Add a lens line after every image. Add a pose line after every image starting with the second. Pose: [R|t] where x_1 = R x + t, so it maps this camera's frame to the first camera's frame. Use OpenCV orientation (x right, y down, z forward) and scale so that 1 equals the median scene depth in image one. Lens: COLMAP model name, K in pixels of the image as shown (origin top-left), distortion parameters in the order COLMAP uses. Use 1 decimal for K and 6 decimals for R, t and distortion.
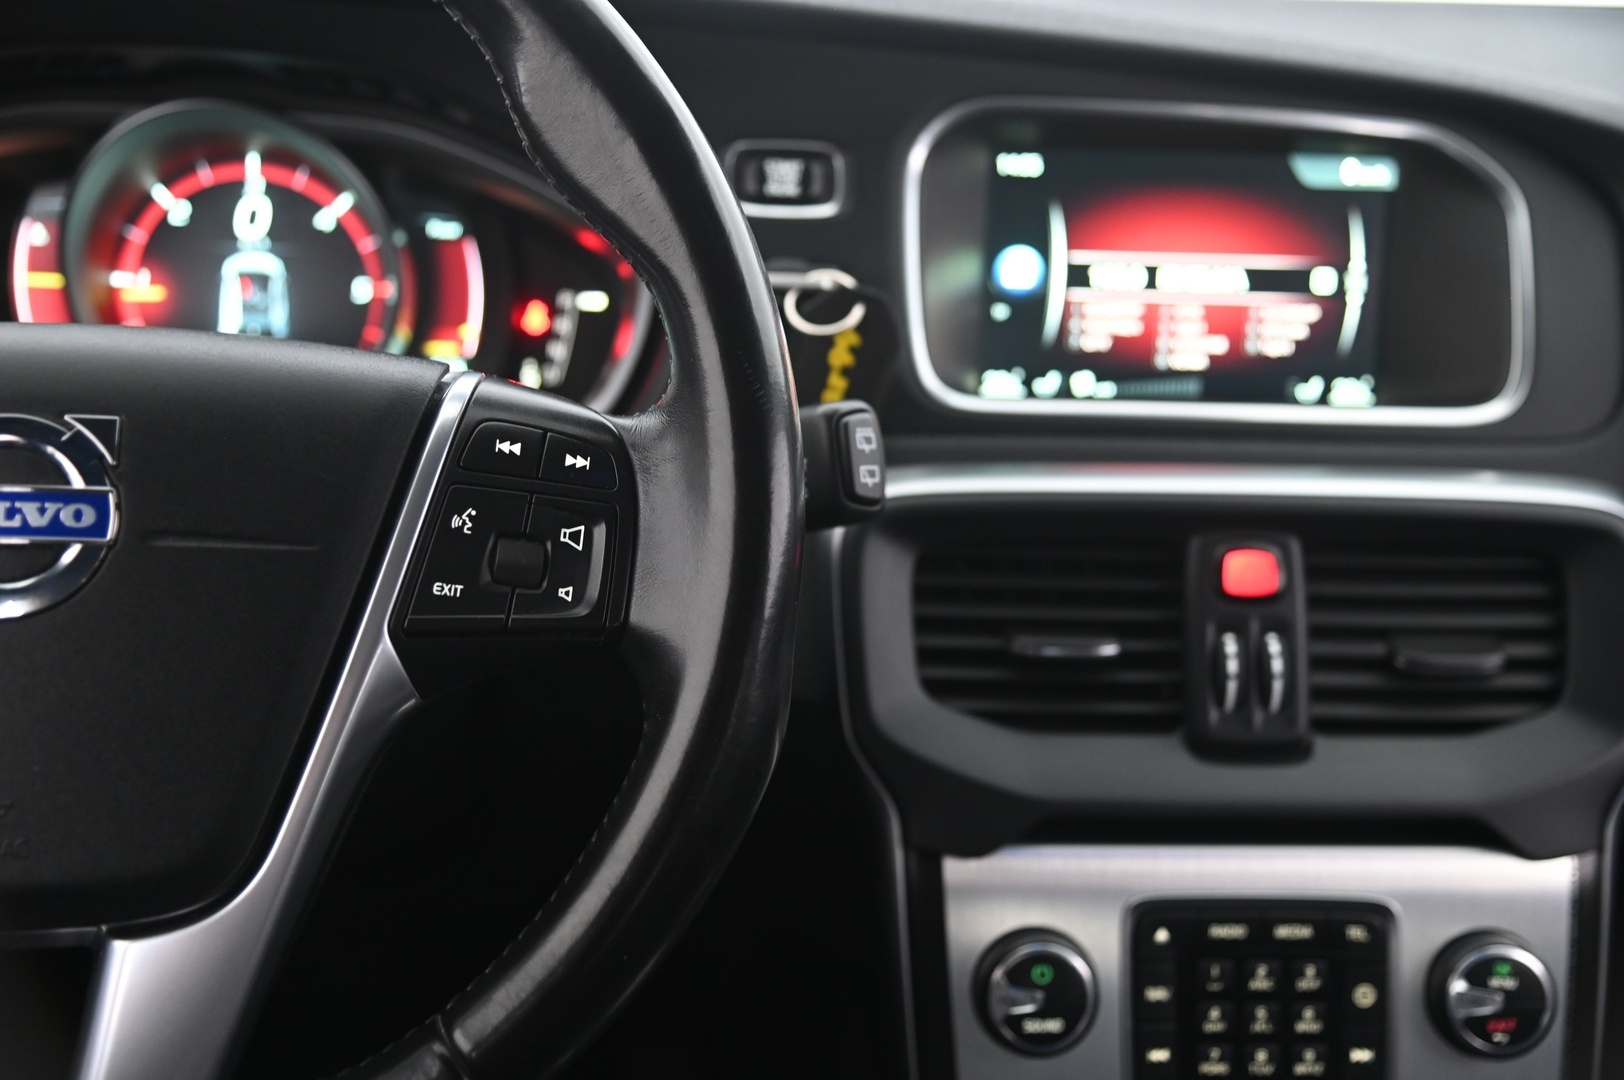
lens RADIAL K [[1976.4, 0, 823.9], [0, 1976.4, 540.0], [0, 0, 1]] dist [0.103305, 0.000000]
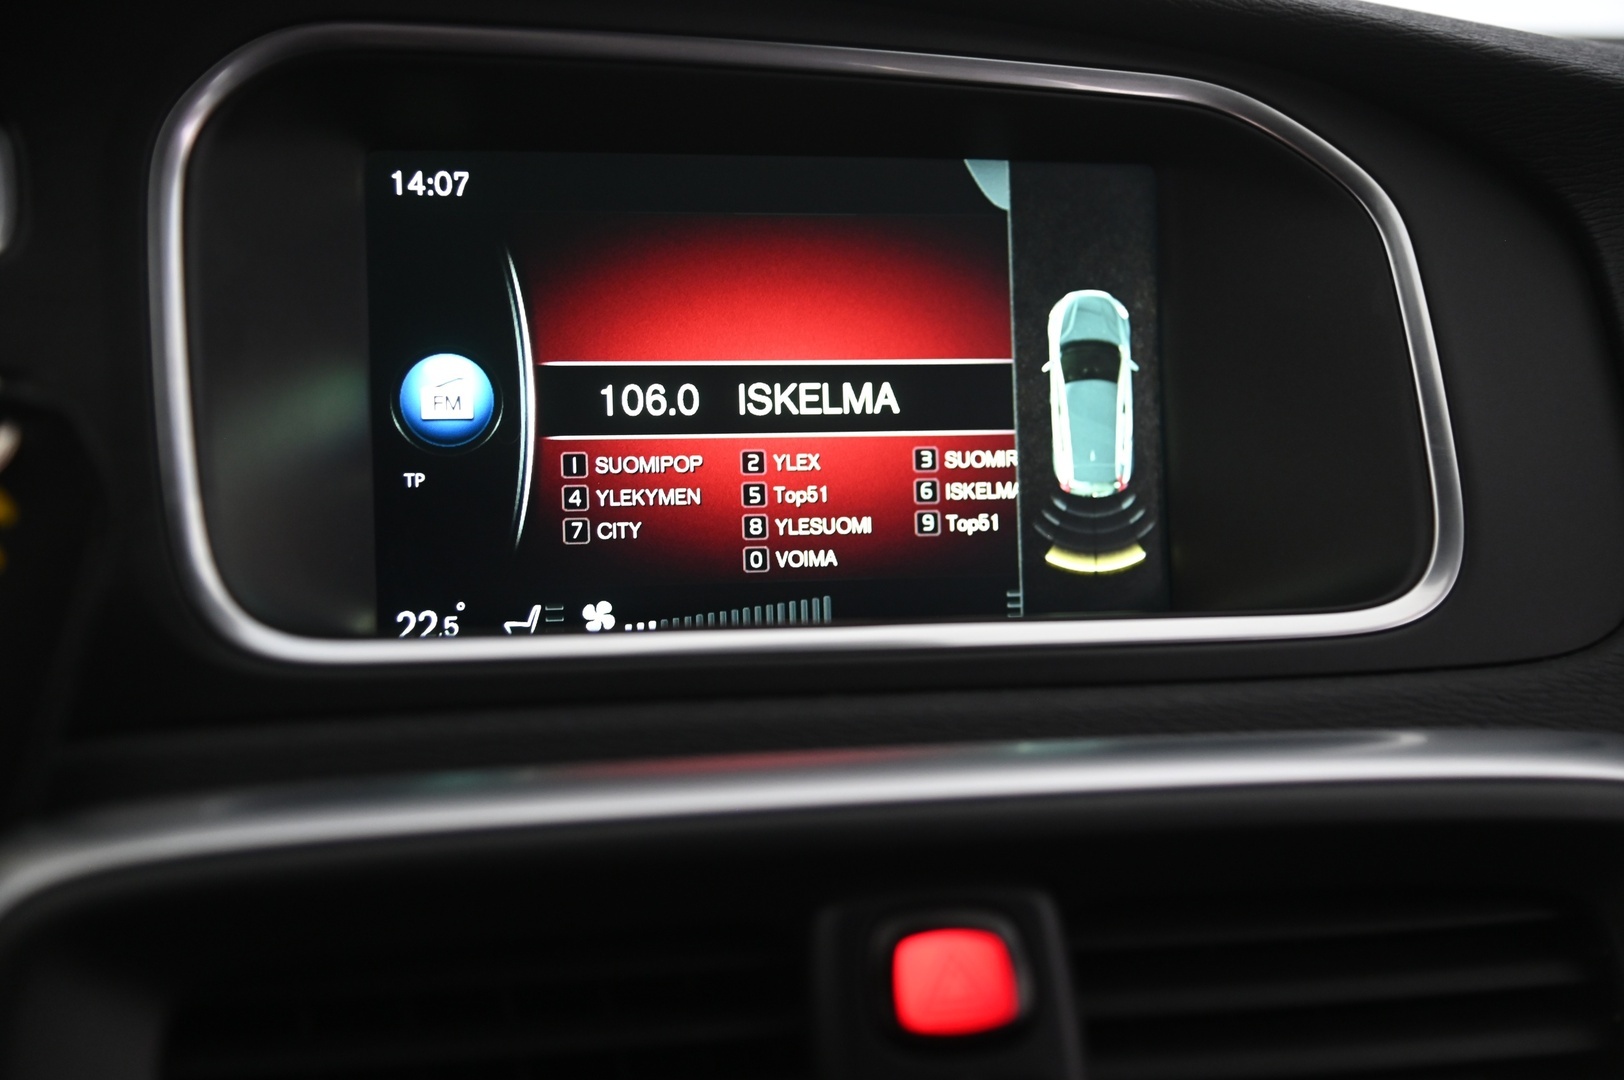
lens RADIAL K [[2325.2, 0, 807.8], [0, 2325.2, 554.8], [0, 0, 1]] dist [0.135132, 0.000000]
pose [[0.988256, -0.057189, 0.141701, 0.112138], [0.080095, 0.983595, -0.161633, 0.004534], [-0.130133, 0.171084, 0.976625, 0.470593]]
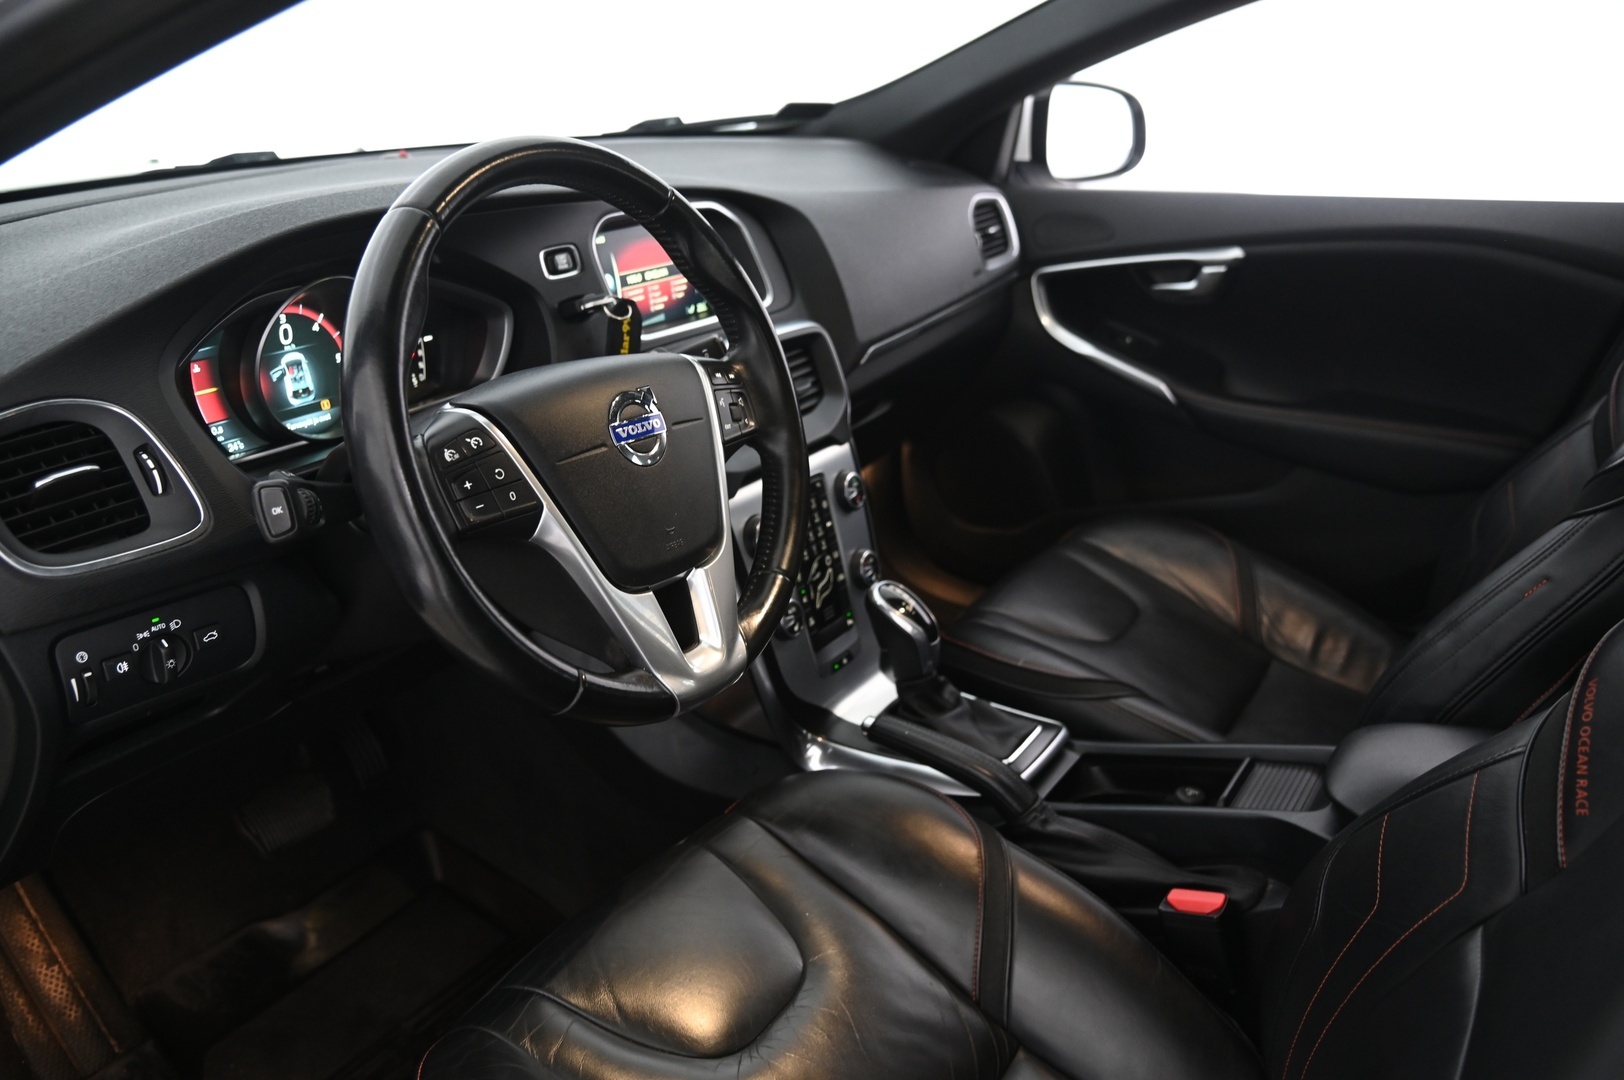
lens RADIAL K [[1319.8, 0, 800.7], [0, 1319.8, 524.0], [0, 0, 1]] dist [-0.071521, 0.017095]
pose [[0.613363, -0.315228, 0.724167, -1.098714], [0.255868, 0.946757, 0.195403, -0.122550], [-0.747207, 0.065438, 0.661362, -0.227366]]
